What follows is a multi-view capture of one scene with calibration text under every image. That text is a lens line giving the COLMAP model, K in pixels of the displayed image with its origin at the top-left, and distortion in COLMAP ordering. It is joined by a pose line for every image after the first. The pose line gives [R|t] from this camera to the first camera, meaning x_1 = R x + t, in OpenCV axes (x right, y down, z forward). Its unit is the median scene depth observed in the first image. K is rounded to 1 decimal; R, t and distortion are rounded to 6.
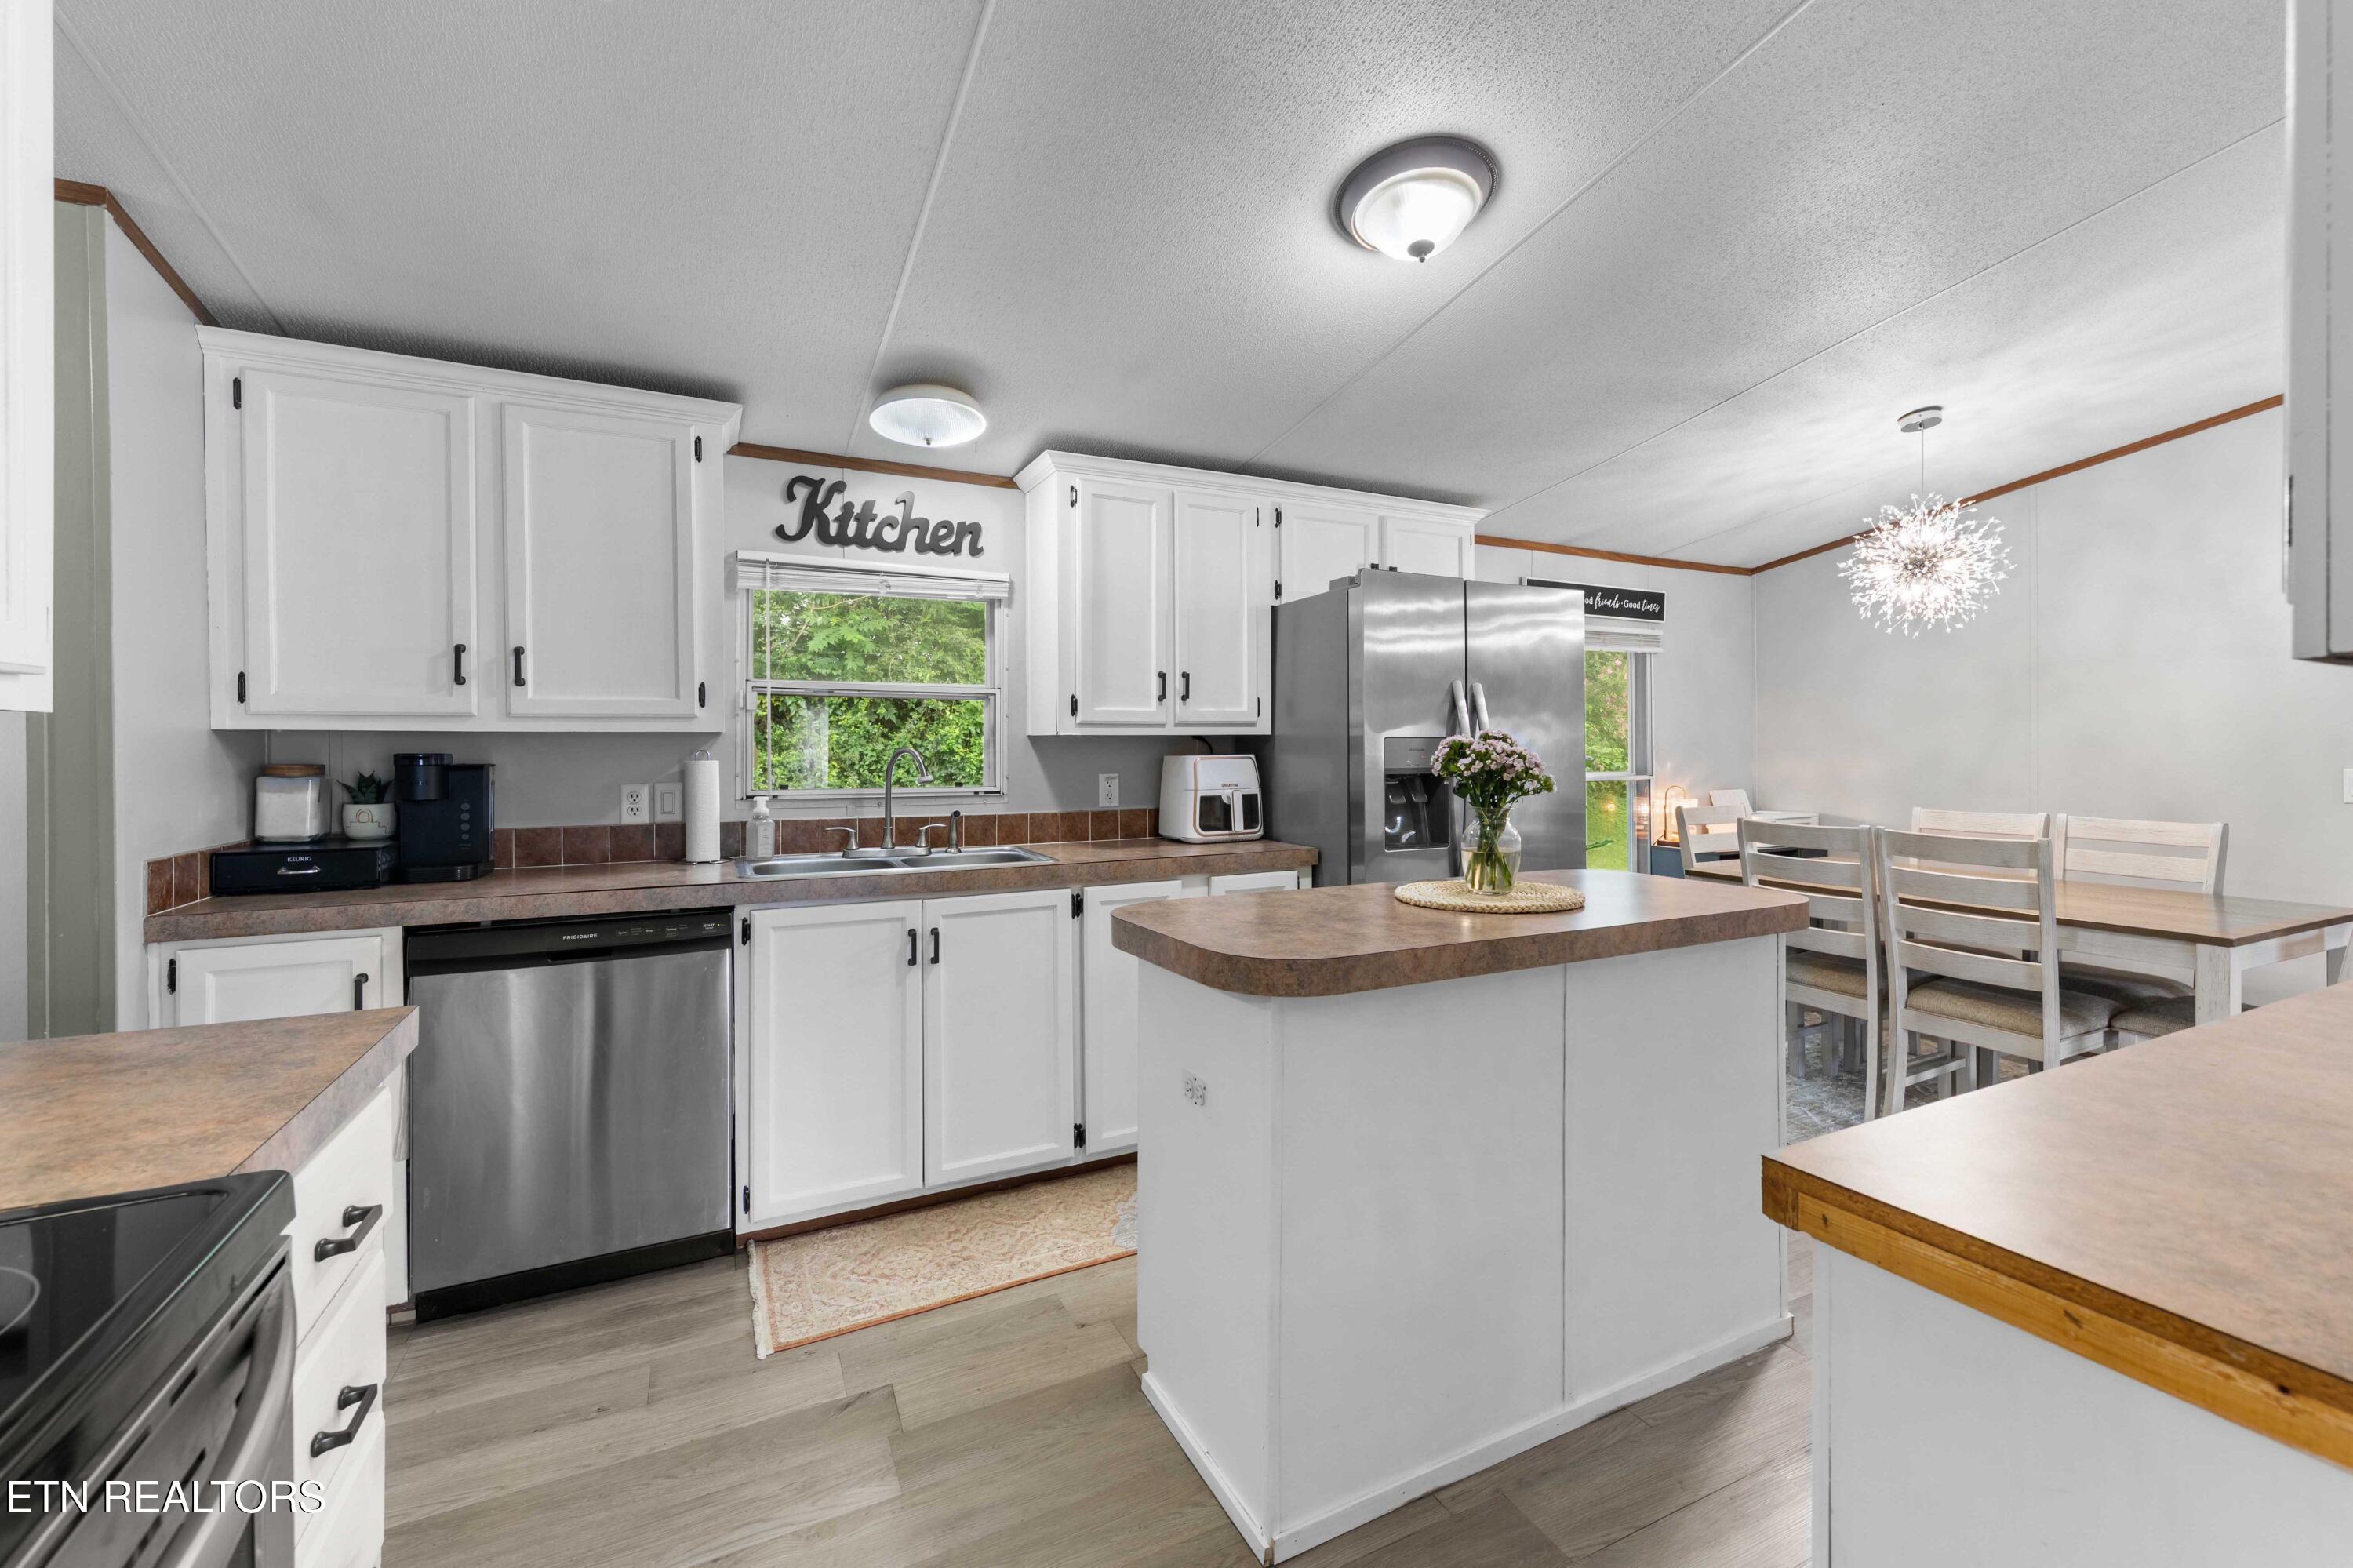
lens RADIAL K [[988.1, 0, 1230.8], [0, 988.1, 749.4], [0, 0, 1]] dist [0.002016, 0.000070]
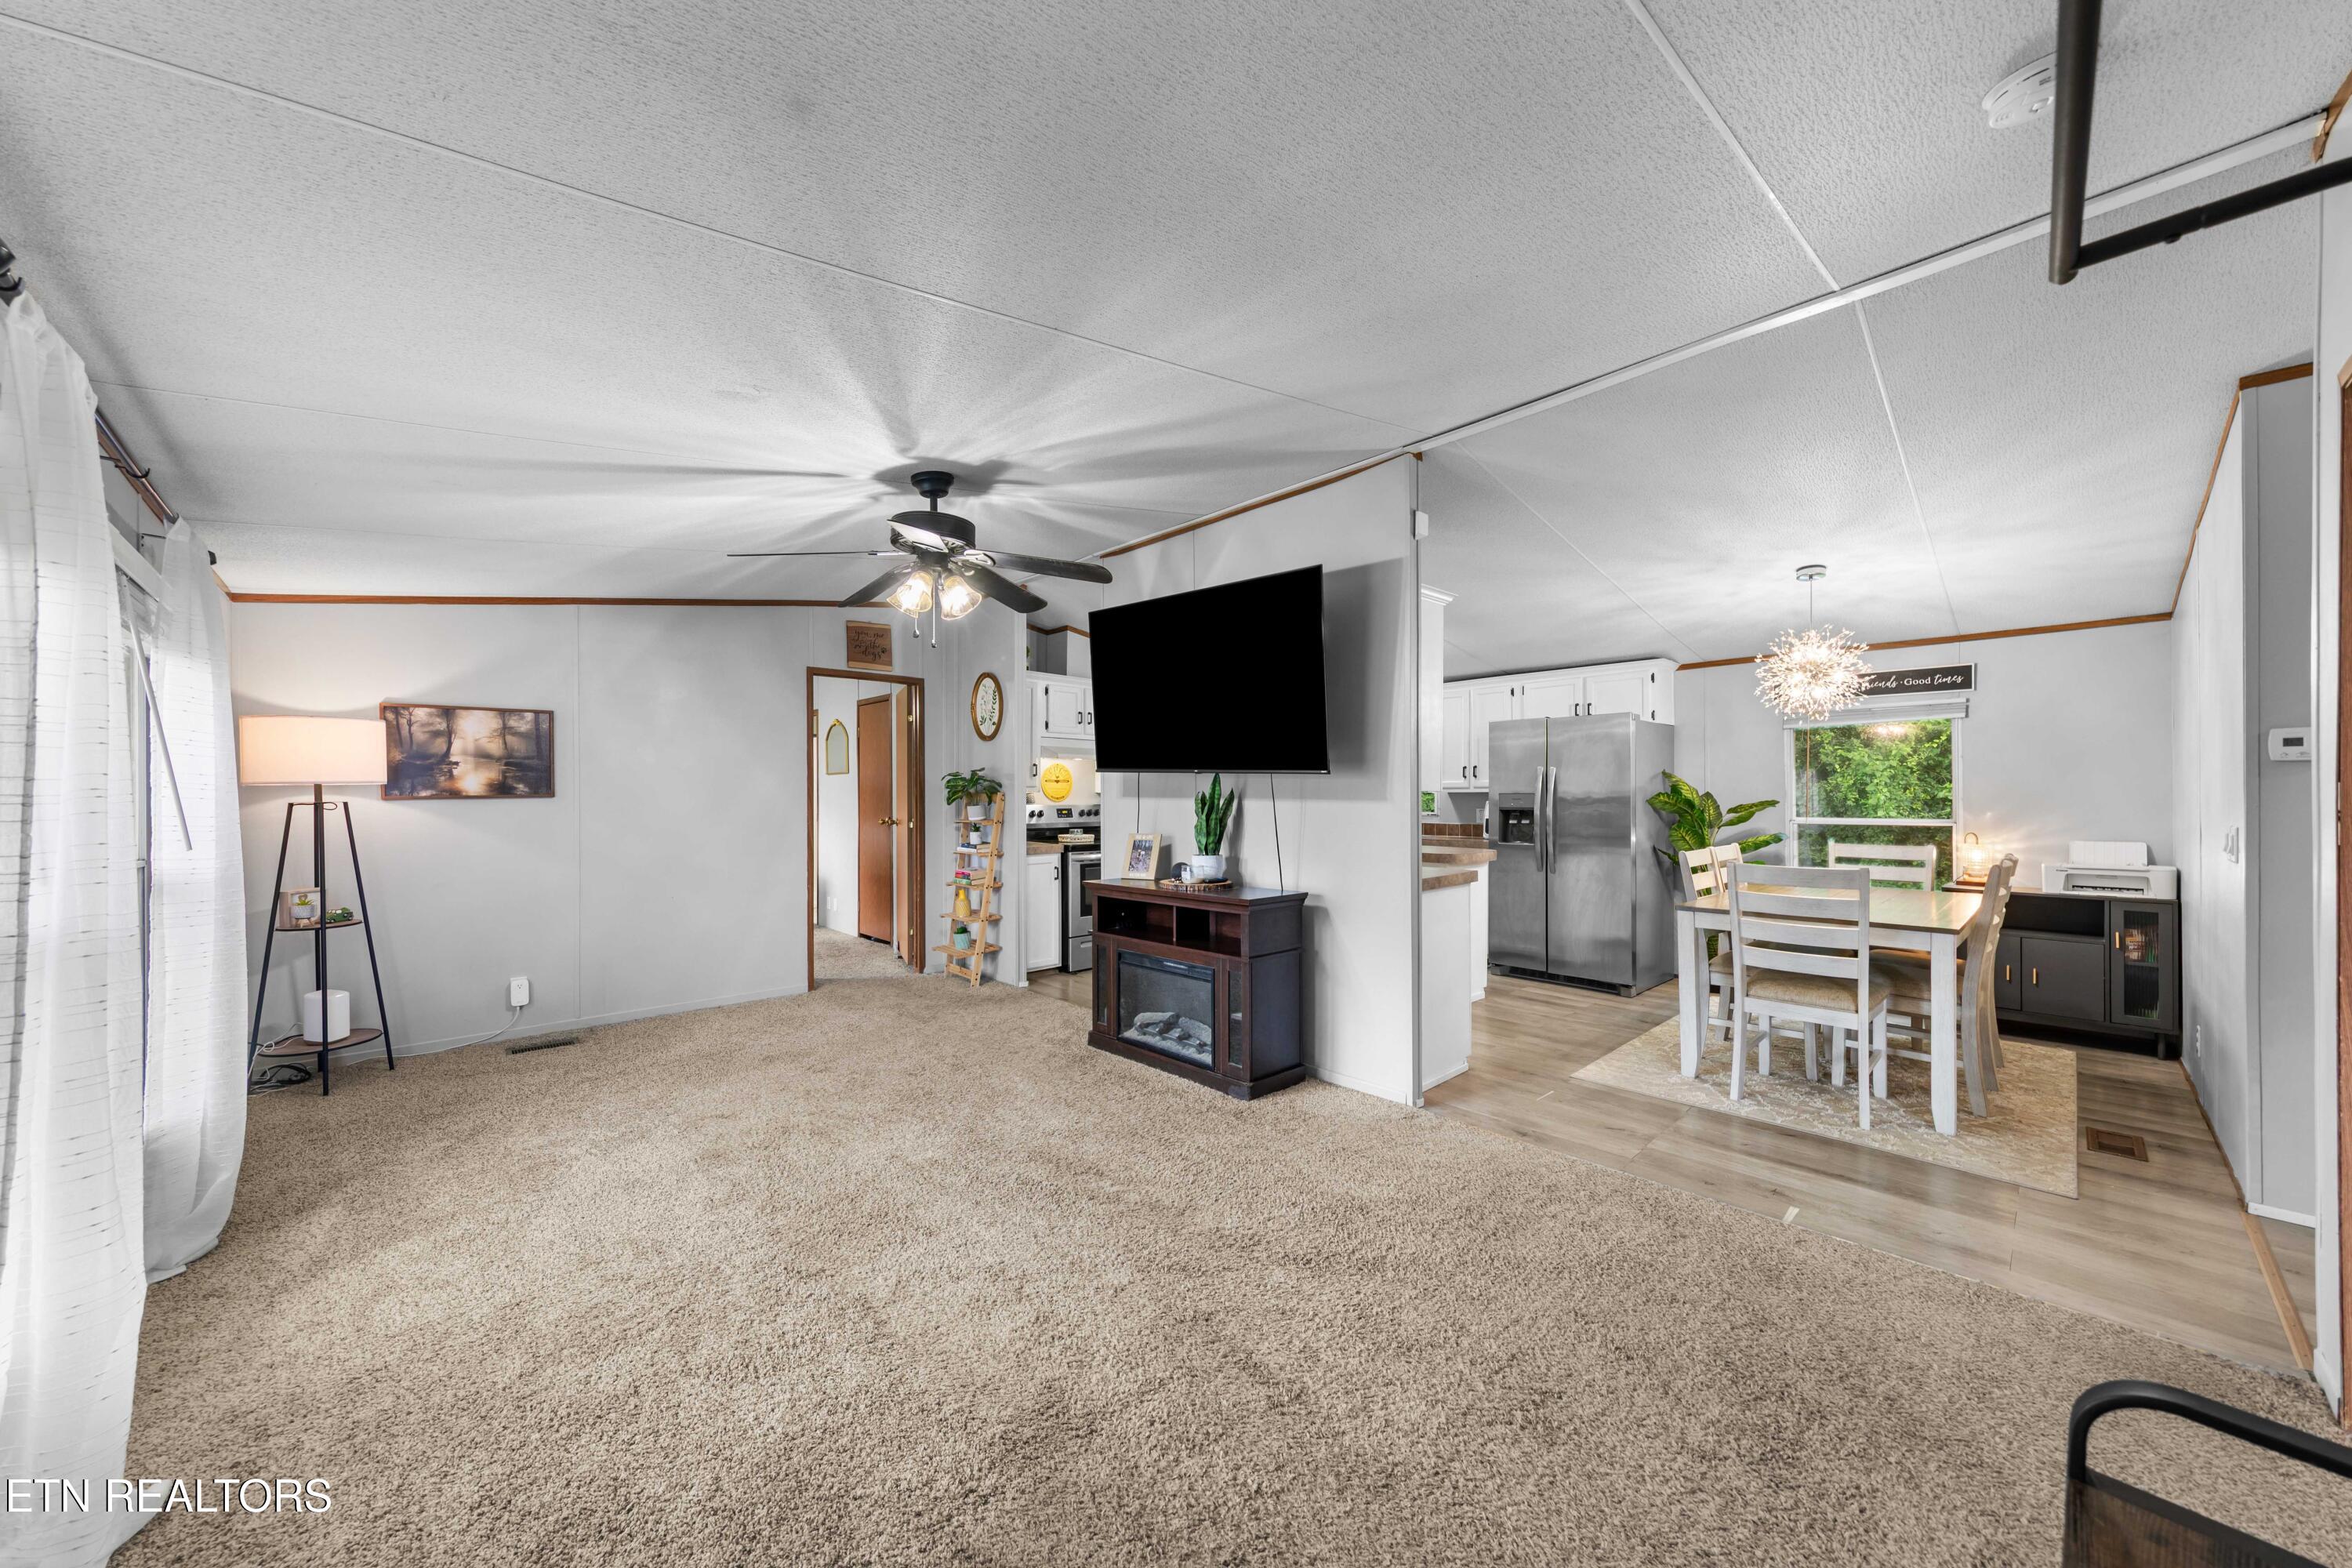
lens RADIAL K [[831.1, 0, 1176.8], [0, 831.1, 795.3], [0, 0, 1]] dist [0.000870, 0.000063]
pose [[0.260522, 0.003354, -0.965462, 1.765774], [-0.003185, 0.999992, 0.002614, -0.010933], [0.965463, 0.002394, 0.260531, -0.212044]]
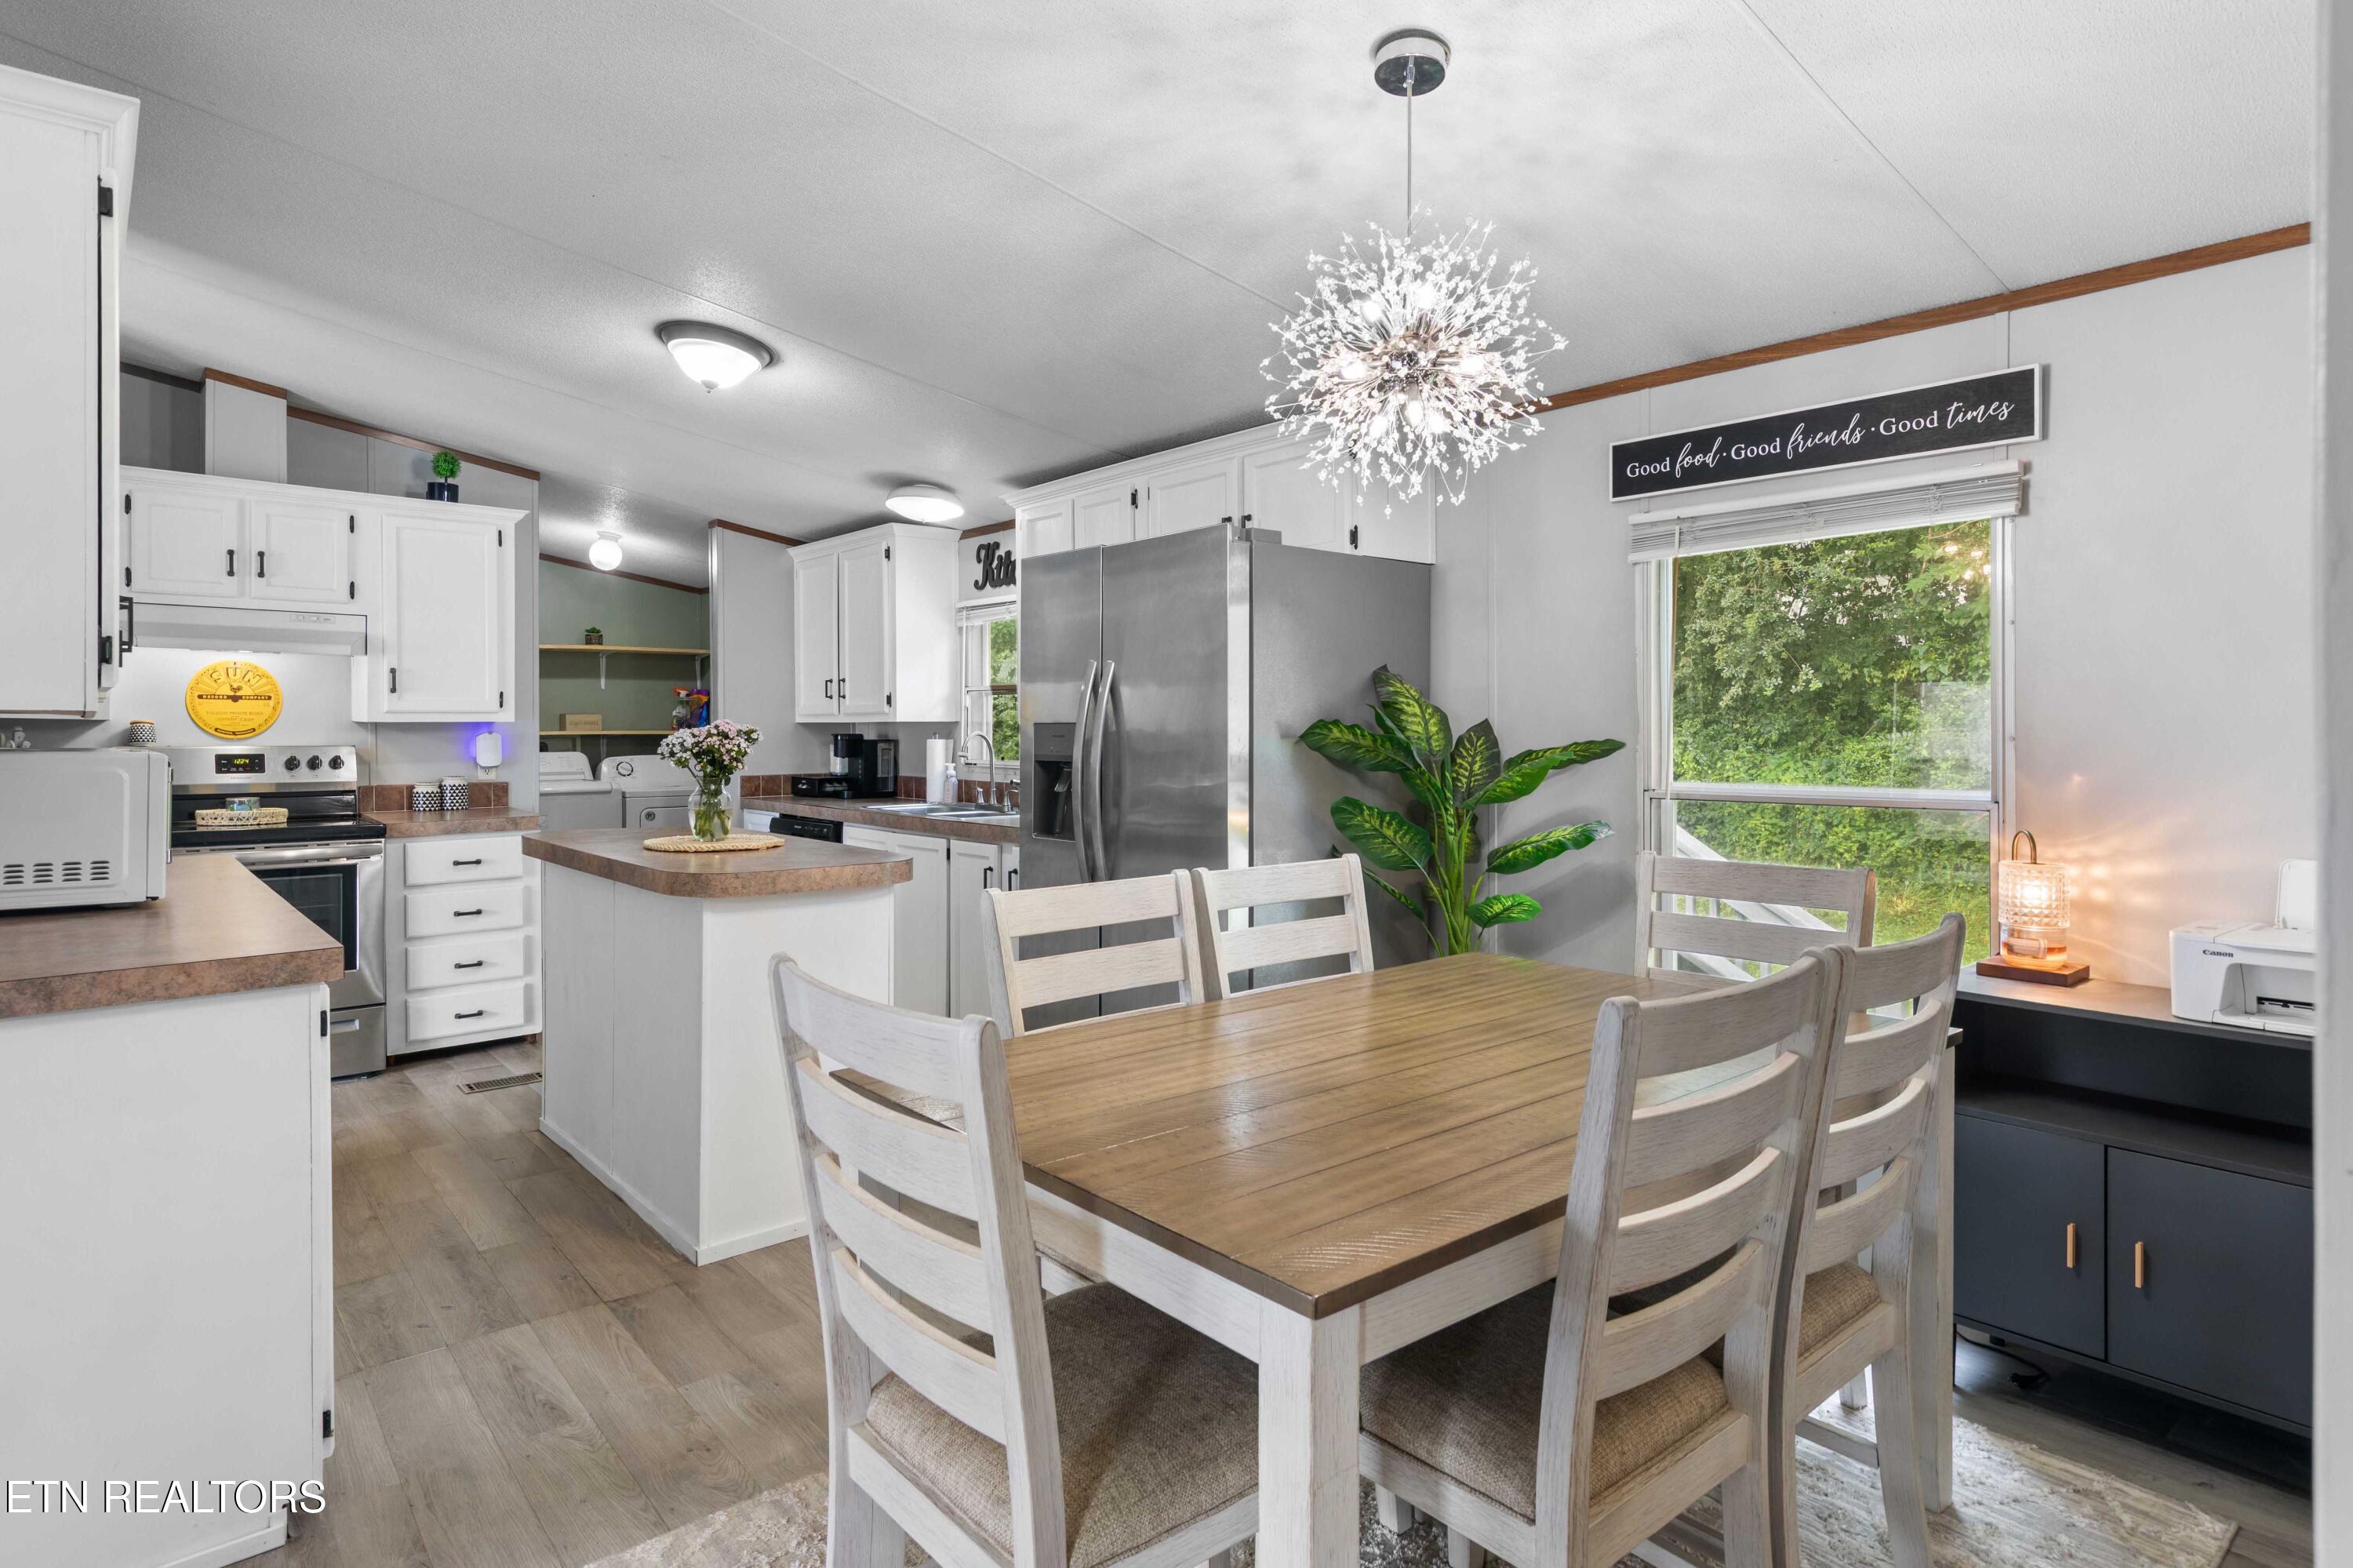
lens RADIAL K [[1262.3, 0, 1124.4], [0, 1262.3, 727.0], [0, 0, 1]] dist [-0.004443, -0.000640]
pose [[0.195608, 0.001841, -0.980680, 1.382768], [-0.004661, 0.999989, 0.000948, -0.010085], [0.980671, 0.004386, 0.195614, 0.820421]]
